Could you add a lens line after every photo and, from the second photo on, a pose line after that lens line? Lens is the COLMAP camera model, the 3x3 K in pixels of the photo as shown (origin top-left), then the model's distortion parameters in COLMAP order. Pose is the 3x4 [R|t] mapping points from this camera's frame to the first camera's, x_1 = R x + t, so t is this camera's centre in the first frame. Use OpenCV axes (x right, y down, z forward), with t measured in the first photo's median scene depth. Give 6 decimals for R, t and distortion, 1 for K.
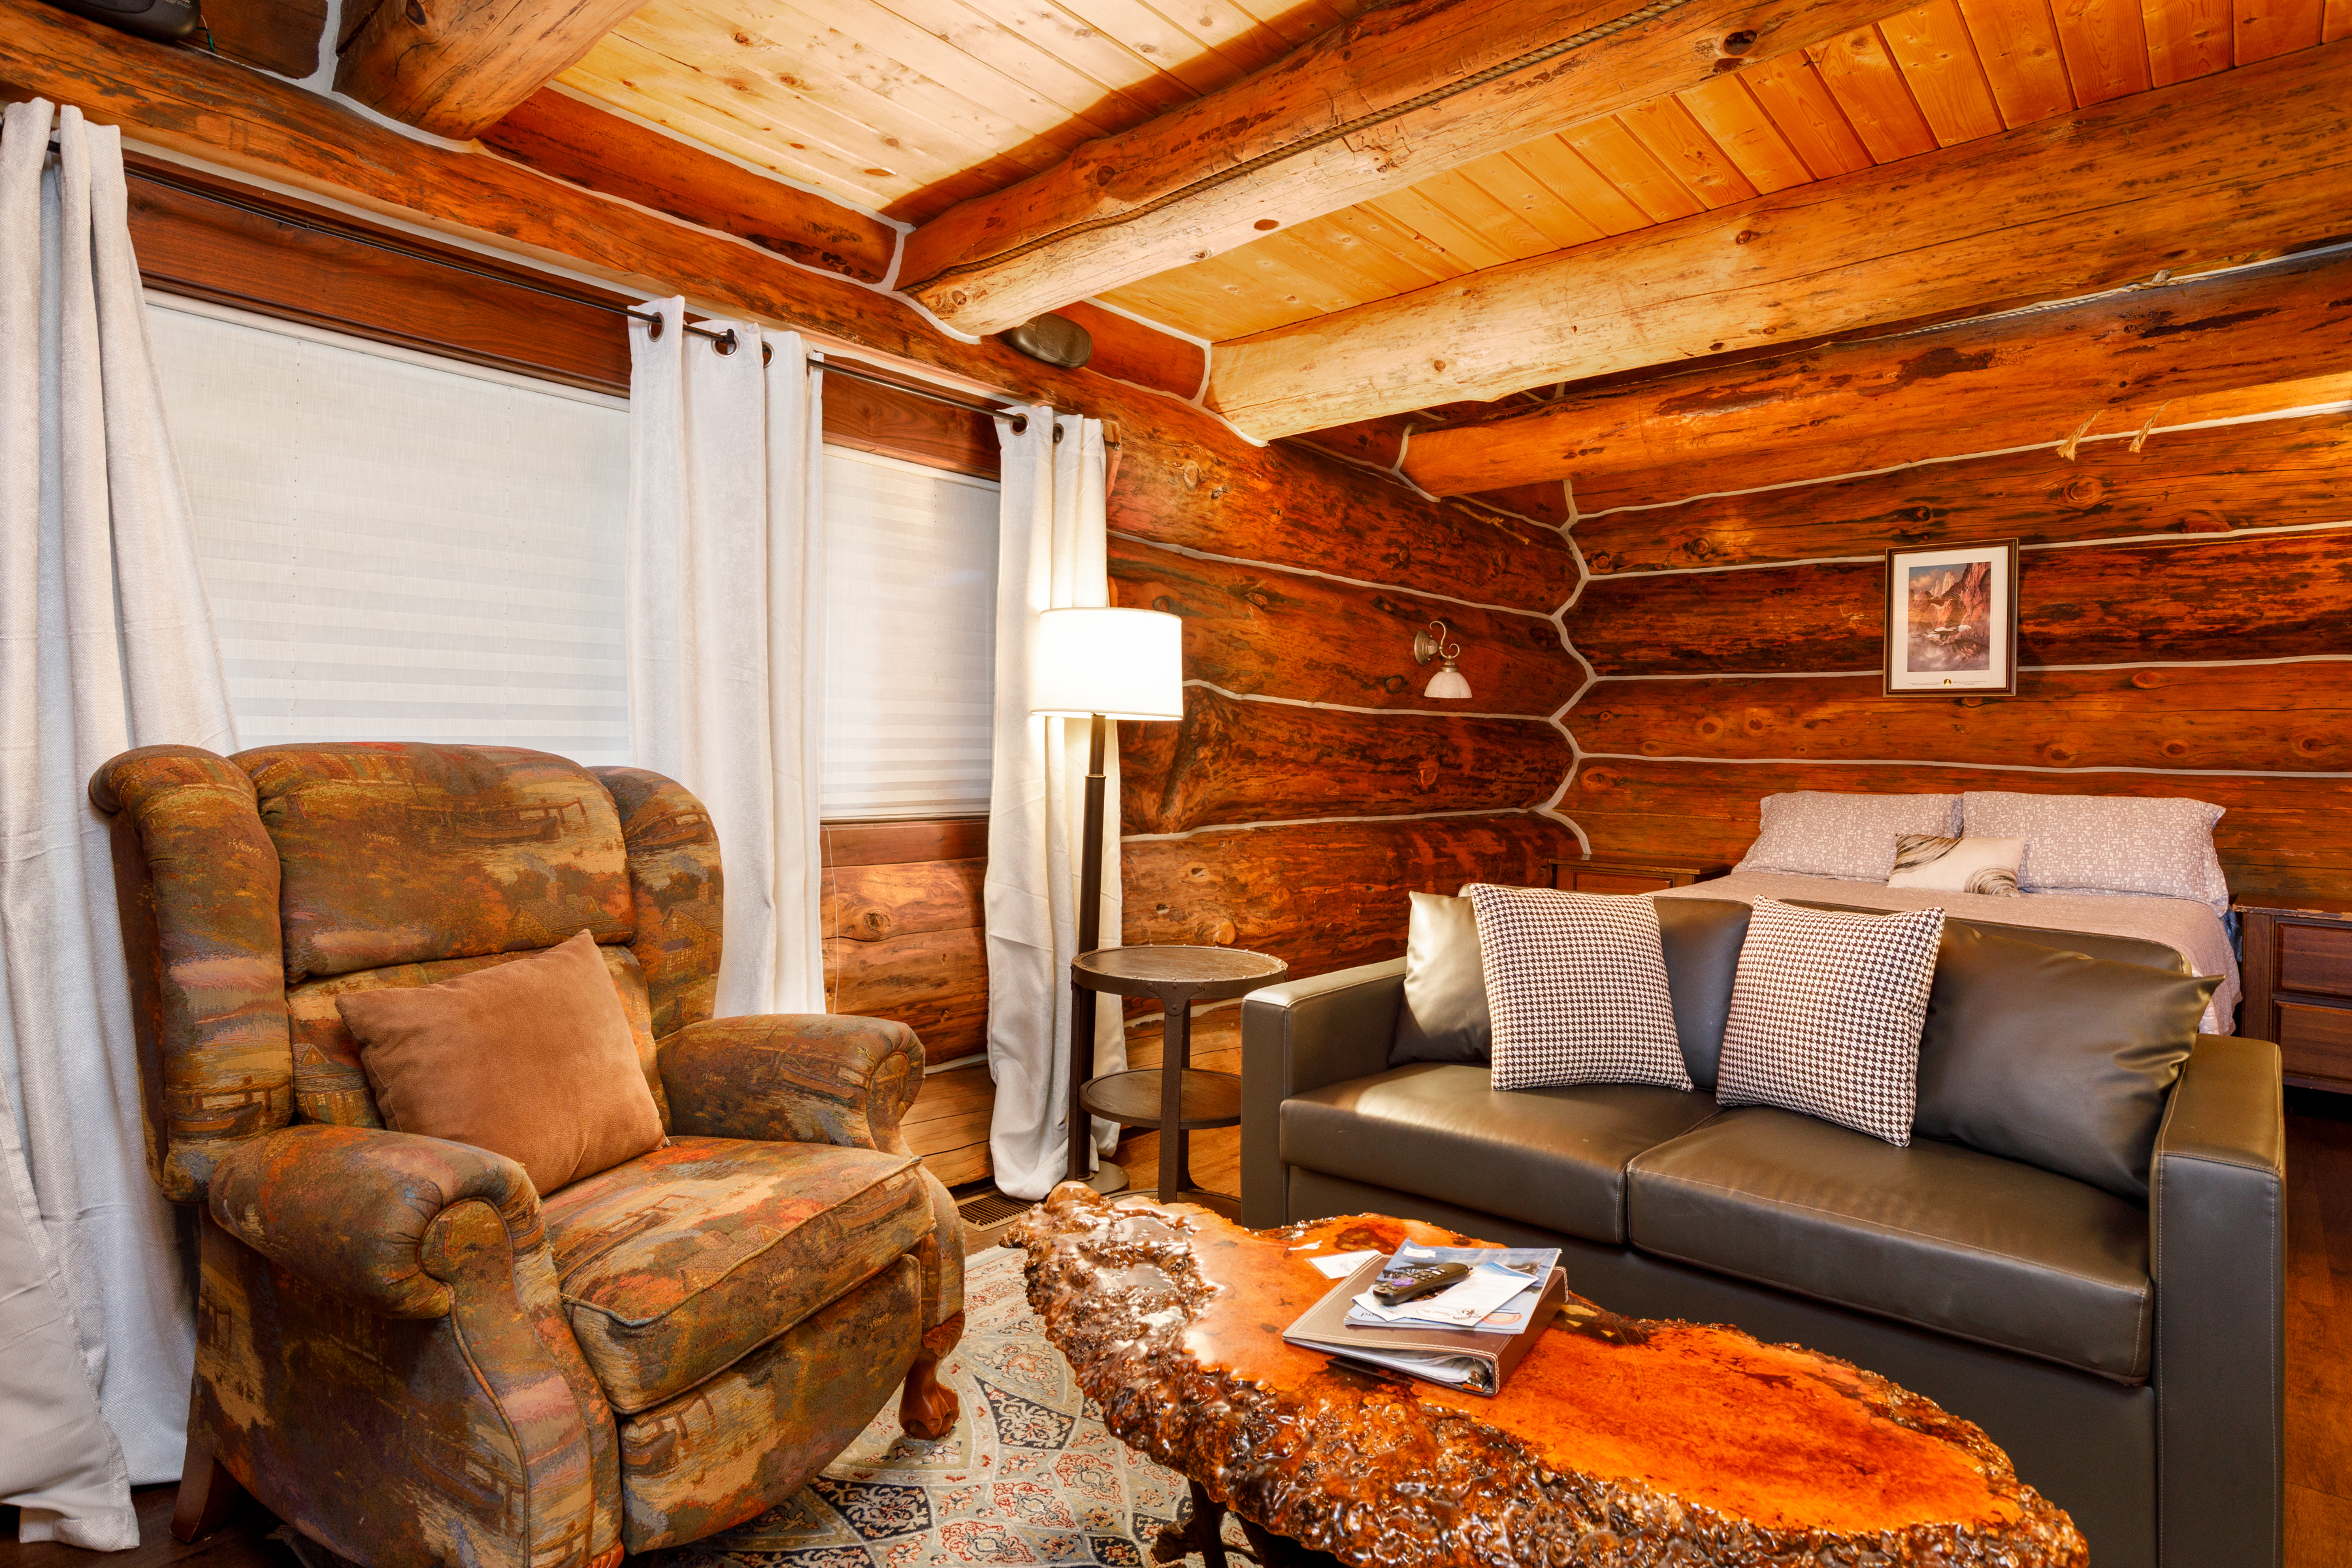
lens RADIAL K [[1294.4, 0, 1154.6], [0, 1294.4, 745.1], [0, 0, 1]] dist [0.006594, -0.000790]
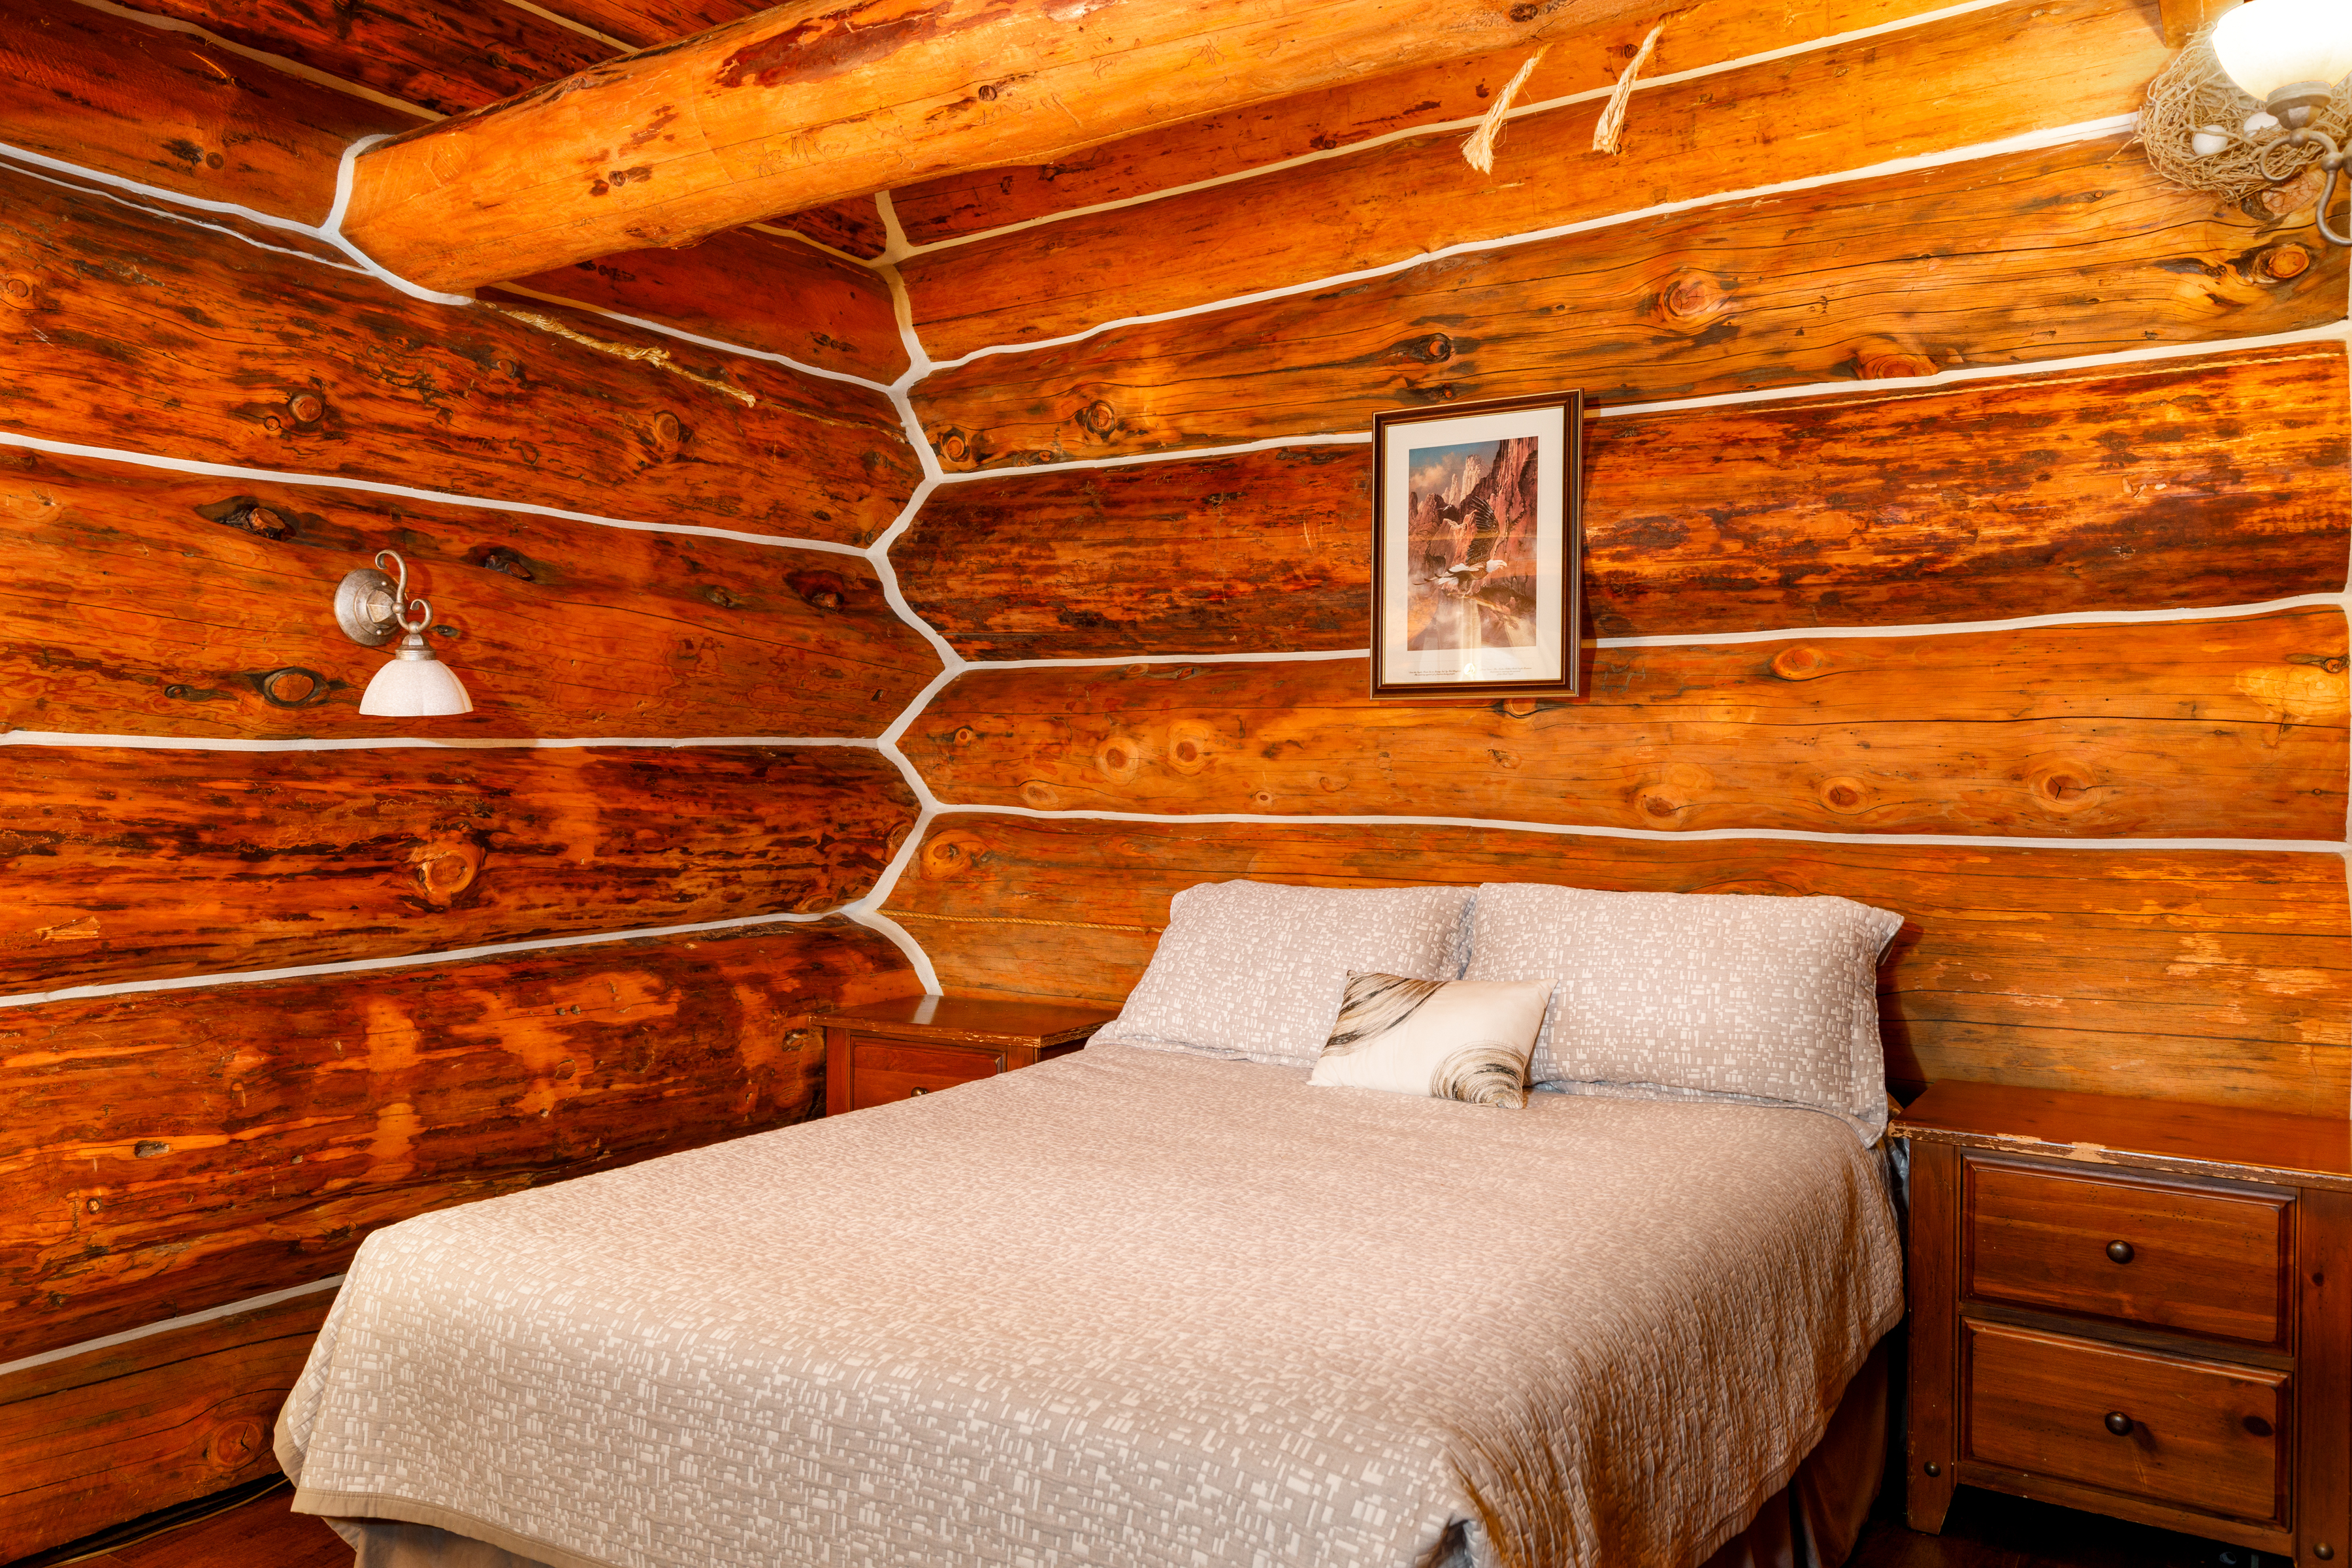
lens RADIAL K [[1726.3, 0, 1176.3], [0, 1726.3, 783.2], [0, 0, 1]] dist [0.009663, -0.007392]
pose [[0.990386, -0.019410, 0.136965, 0.377518], [0.016615, 0.999630, 0.021524, -0.018835], [-0.137332, -0.019041, 0.990342, 0.311831]]
